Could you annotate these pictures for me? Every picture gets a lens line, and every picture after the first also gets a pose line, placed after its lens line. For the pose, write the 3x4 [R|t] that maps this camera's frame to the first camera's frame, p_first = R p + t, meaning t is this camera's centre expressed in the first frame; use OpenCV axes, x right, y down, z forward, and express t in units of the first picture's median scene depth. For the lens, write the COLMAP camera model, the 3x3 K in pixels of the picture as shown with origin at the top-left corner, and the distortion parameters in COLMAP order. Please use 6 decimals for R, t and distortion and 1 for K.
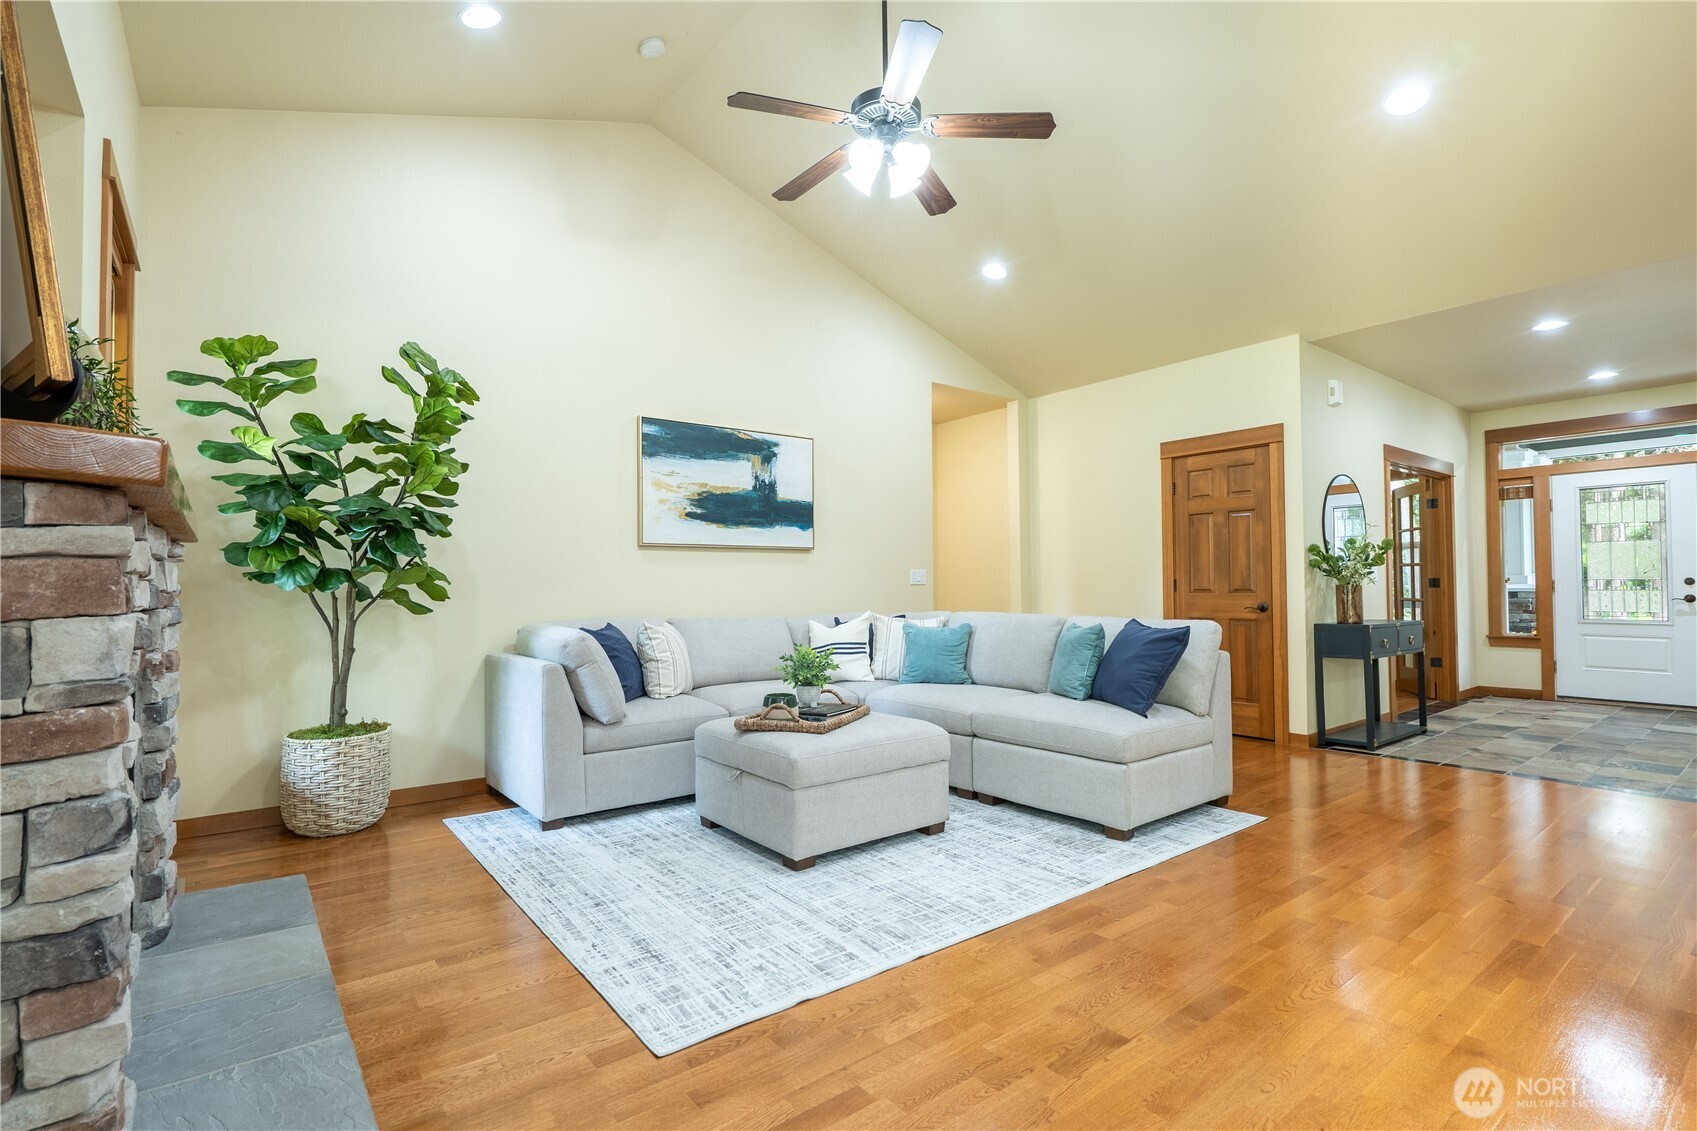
lens RADIAL K [[788.9, 0, 848.4], [0, 788.9, 572.9], [0, 0, 1]] dist [-0.002627, -0.000285]
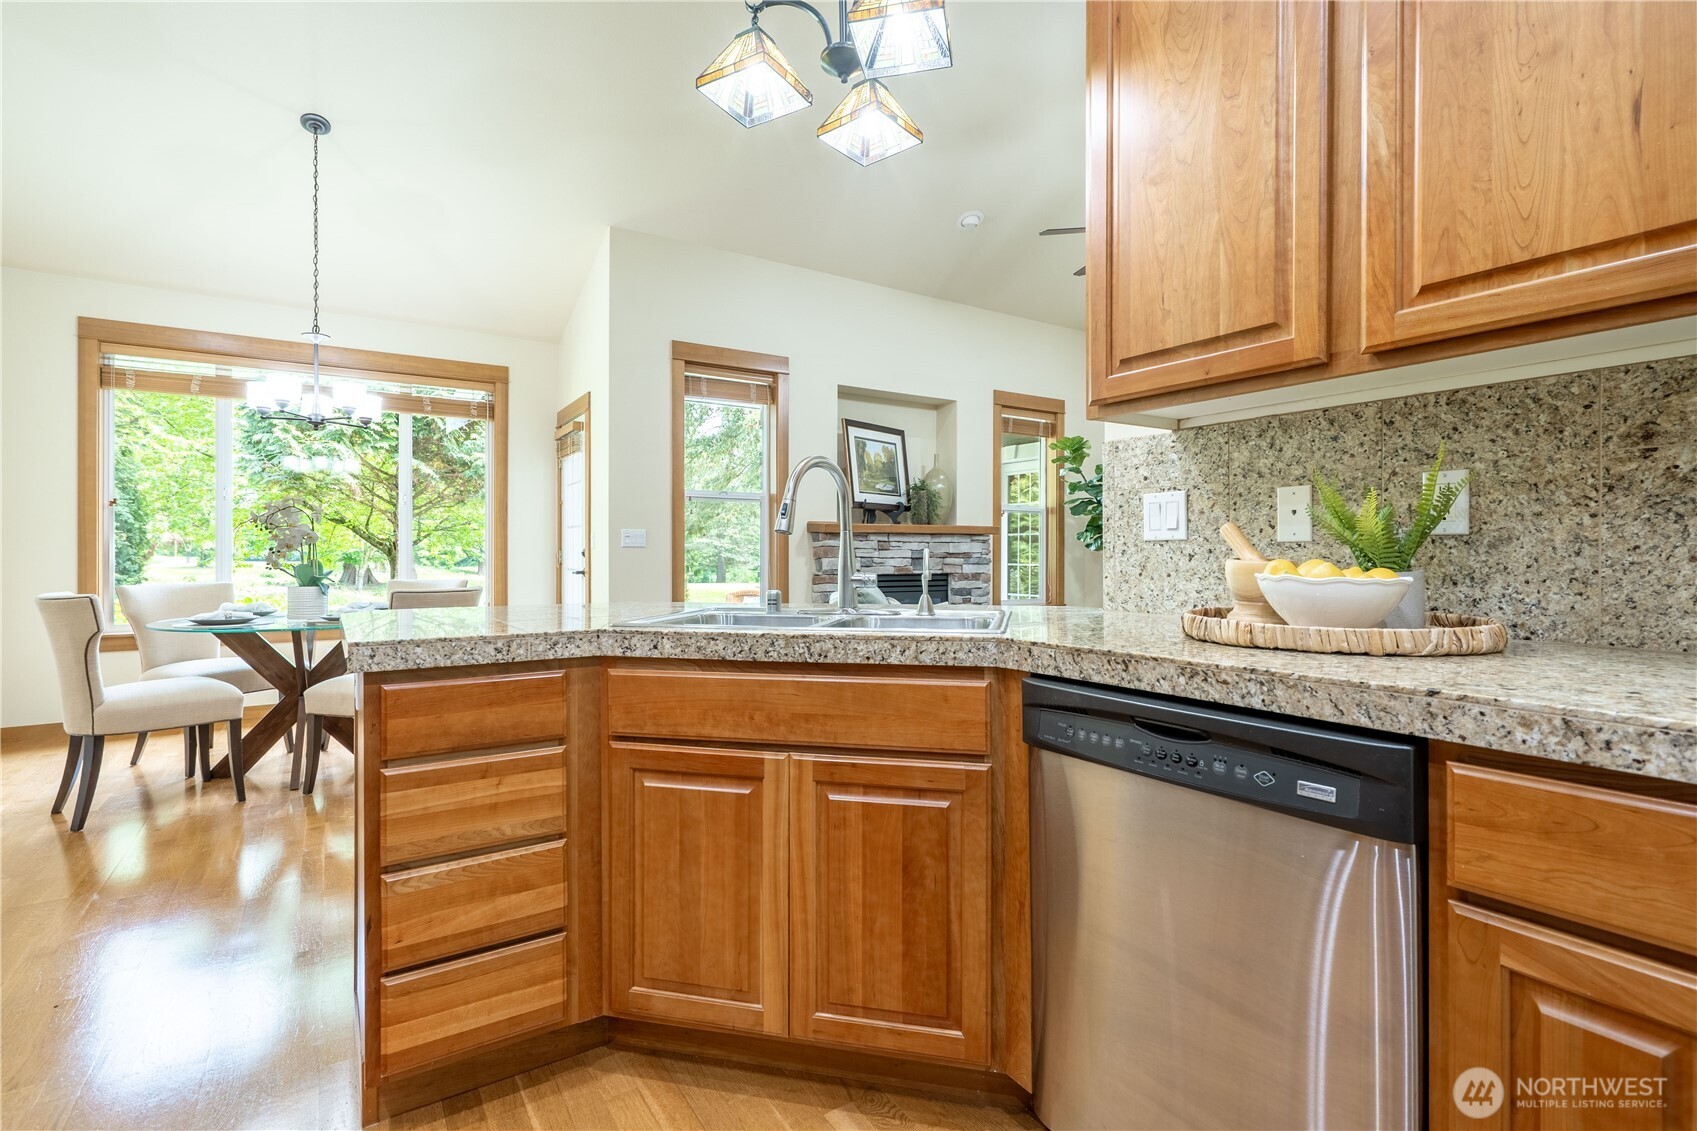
lens RADIAL K [[790.0, 0, 828.5], [0, 790.0, 551.2], [0, 0, 1]] dist [-0.000795, 0.000440]
pose [[-0.093211, 0.006757, -0.995623, 1.328370], [0.019693, 0.999794, 0.004941, -0.004114], [0.995452, -0.019146, -0.093325, 0.466161]]
